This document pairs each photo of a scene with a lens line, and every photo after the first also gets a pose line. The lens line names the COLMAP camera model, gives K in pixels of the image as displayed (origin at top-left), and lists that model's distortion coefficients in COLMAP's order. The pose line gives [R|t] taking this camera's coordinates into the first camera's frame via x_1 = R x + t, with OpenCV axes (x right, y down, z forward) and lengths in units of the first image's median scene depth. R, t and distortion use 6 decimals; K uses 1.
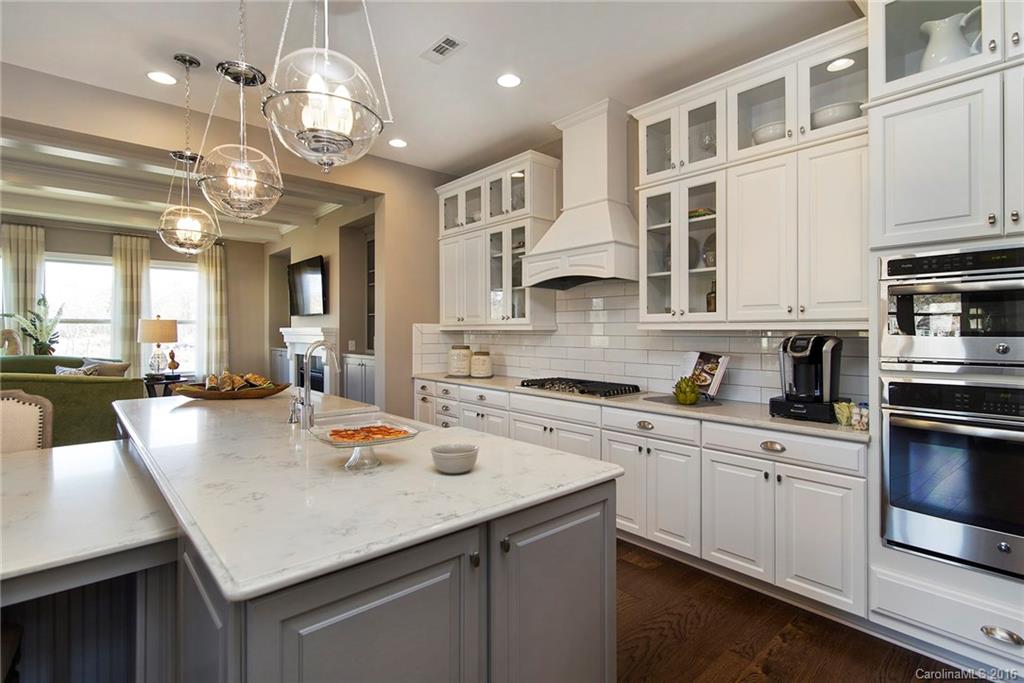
lens RADIAL K [[483.0, 0, 511.9], [0, 483.0, 327.2], [0, 0, 1]] dist [0.000480, 0.000072]
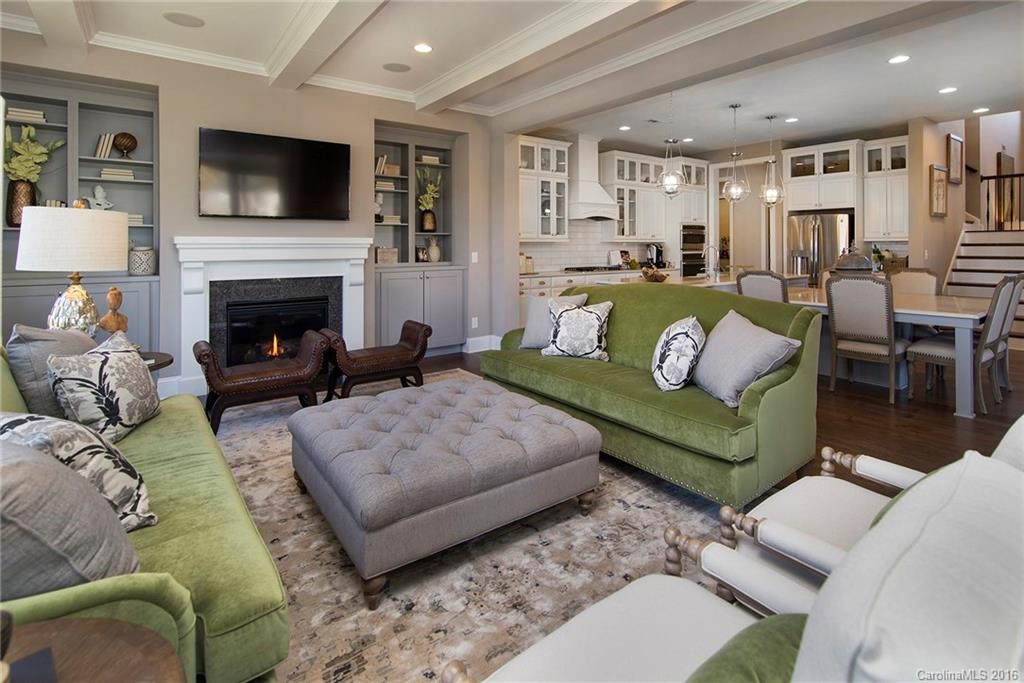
lens RADIAL K [[514.1, 0, 515.0], [0, 514.1, 242.5], [0, 0, 1]] dist [-0.000016, 0.000307]
pose [[0.047309, 0.005375, 0.998866, -2.438067], [0.003005, 0.999980, -0.005523, 0.024853], [-0.998876, 0.003263, 0.047292, 1.427828]]
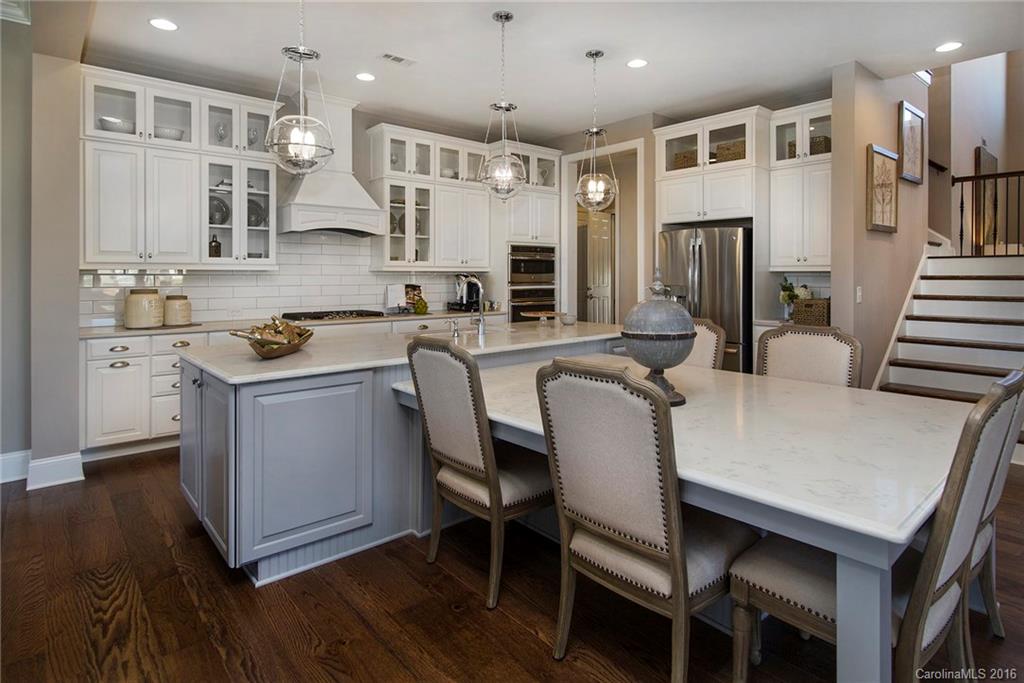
lens RADIAL K [[542.4, 0, 509.4], [0, 542.4, 273.4], [0, 0, 1]] dist [-0.000465, 0.000025]
pose [[0.003108, 0.002201, 0.999993, -1.495255], [-0.001266, 0.999997, -0.002197, 0.020876], [-0.999994, -0.001260, 0.003111, 0.622056]]
